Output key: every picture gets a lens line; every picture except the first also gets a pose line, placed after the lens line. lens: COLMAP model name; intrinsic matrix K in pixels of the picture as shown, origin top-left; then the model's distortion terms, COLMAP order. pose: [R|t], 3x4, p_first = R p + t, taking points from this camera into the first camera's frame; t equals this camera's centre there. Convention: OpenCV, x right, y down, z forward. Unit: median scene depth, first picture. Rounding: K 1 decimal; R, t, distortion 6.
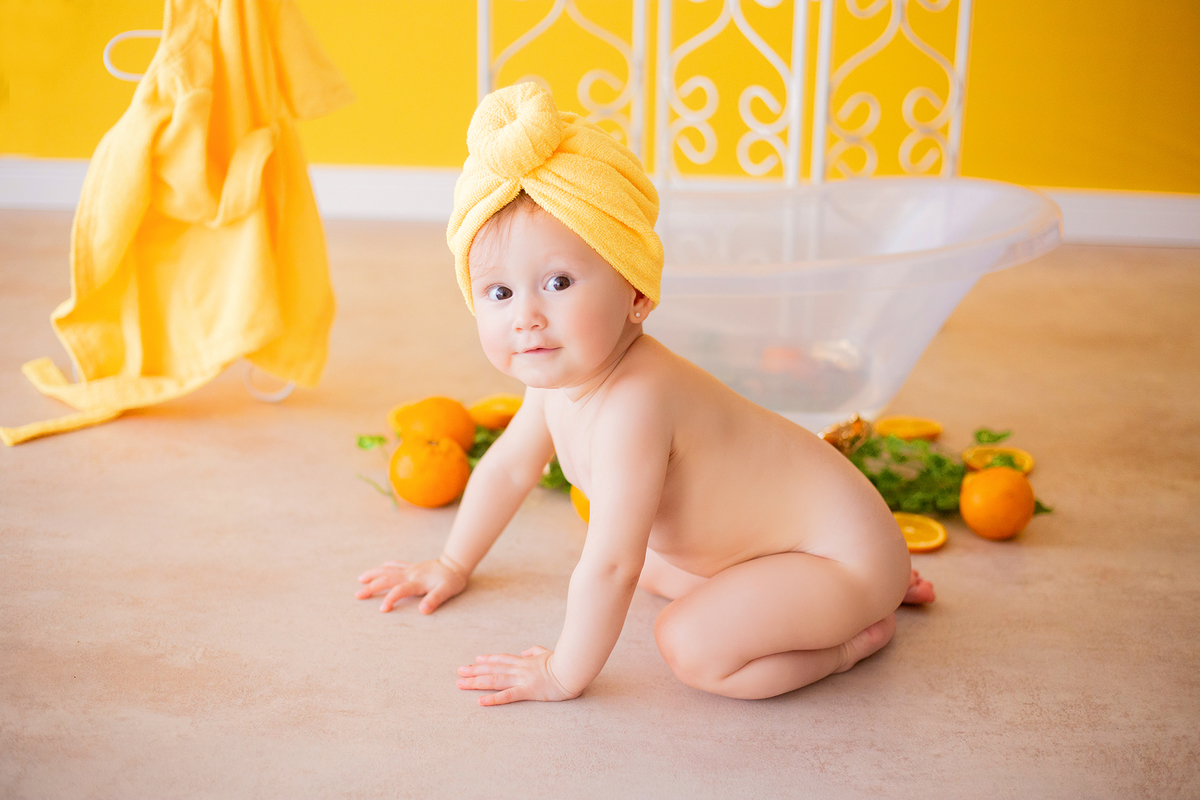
lens RADIAL K [[1767.3, 0, 608.3], [0, 1767.3, 398.8], [0, 0, 1]] dist [-0.120832, 0.000000]
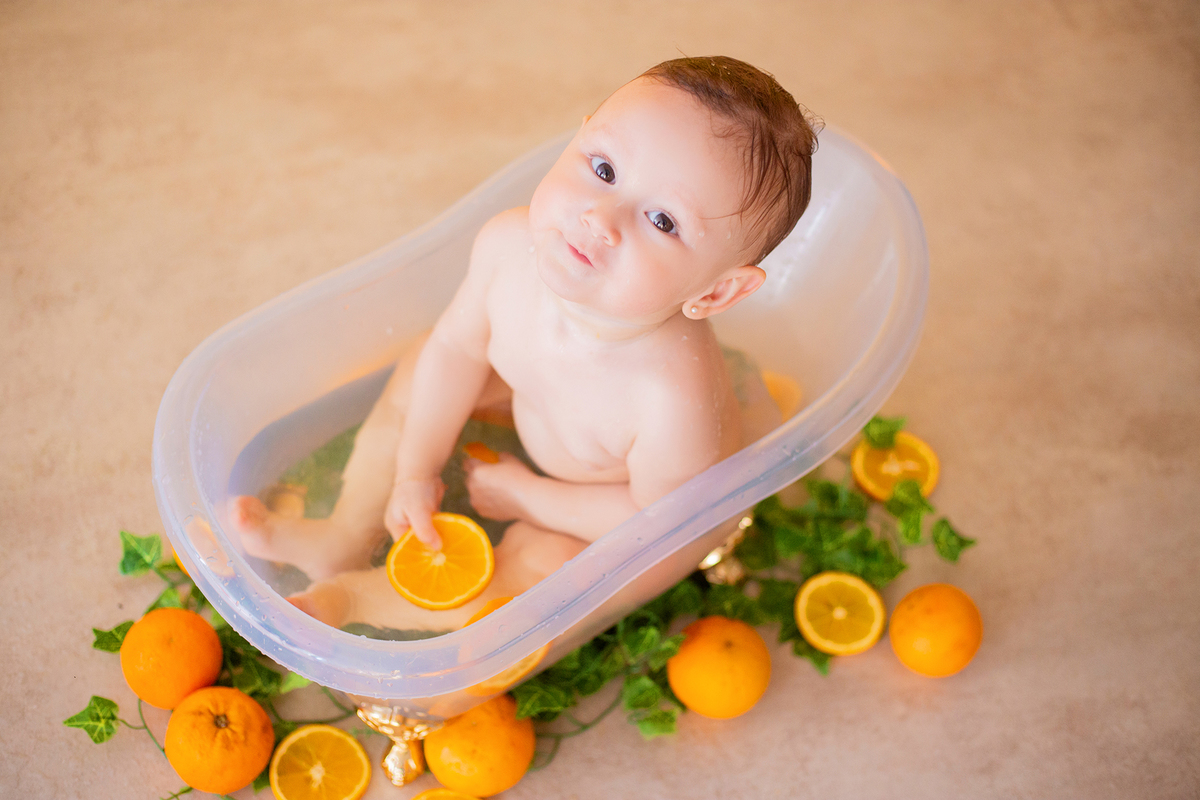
lens RADIAL K [[1767.3, 0, 570.6], [0, 1767.3, 422.8], [0, 0, 1]] dist [-0.120832, 0.000000]
pose [[0.962636, -0.199634, 0.182972, -0.062957], [0.068615, 0.833437, 0.548339, -0.433041], [-0.261963, -0.515296, 0.815994, 0.398172]]
